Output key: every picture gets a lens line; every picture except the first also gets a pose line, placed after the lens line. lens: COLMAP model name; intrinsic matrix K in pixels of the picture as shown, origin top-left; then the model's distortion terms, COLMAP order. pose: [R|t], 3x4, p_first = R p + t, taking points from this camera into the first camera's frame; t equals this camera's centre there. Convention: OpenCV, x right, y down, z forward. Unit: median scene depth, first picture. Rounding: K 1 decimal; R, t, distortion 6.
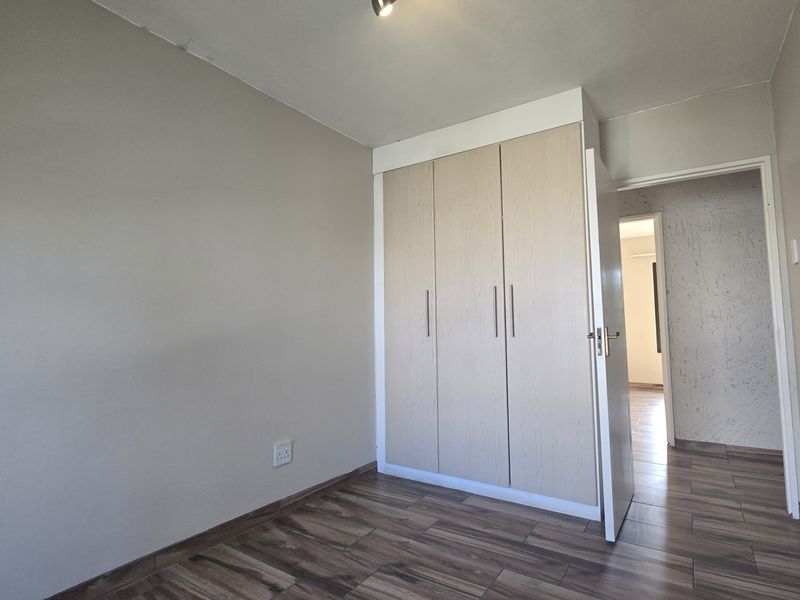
lens RADIAL K [[436.2, 0, 393.3], [0, 436.2, 291.6], [0, 0, 1]] dist [0.004174, 0.003323]
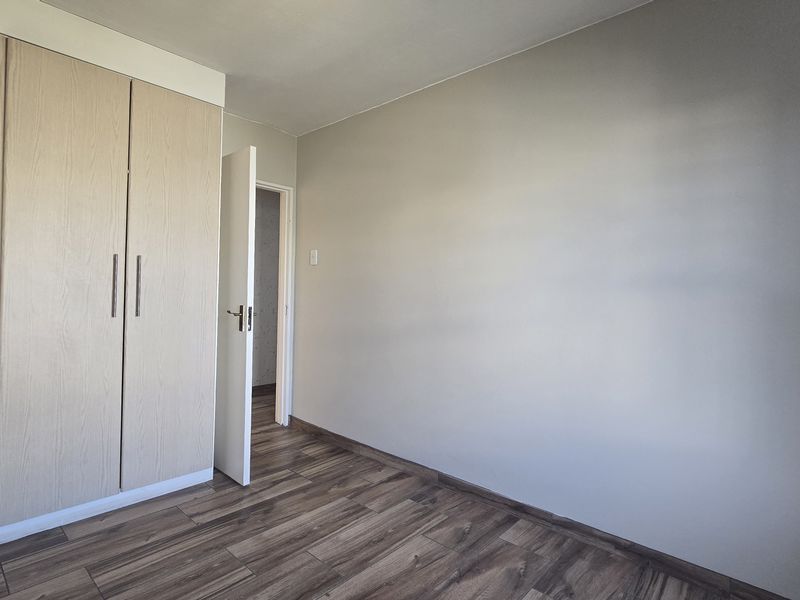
lens RADIAL K [[436.2, 0, 393.3], [0, 436.2, 291.6], [0, 0, 1]] dist [0.004174, 0.003323]
pose [[0.154768, 0.019792, 0.987753, -0.533153], [-0.099692, 0.995009, -0.004317, 0.009761], [-0.982908, -0.097803, 0.155969, 0.402236]]
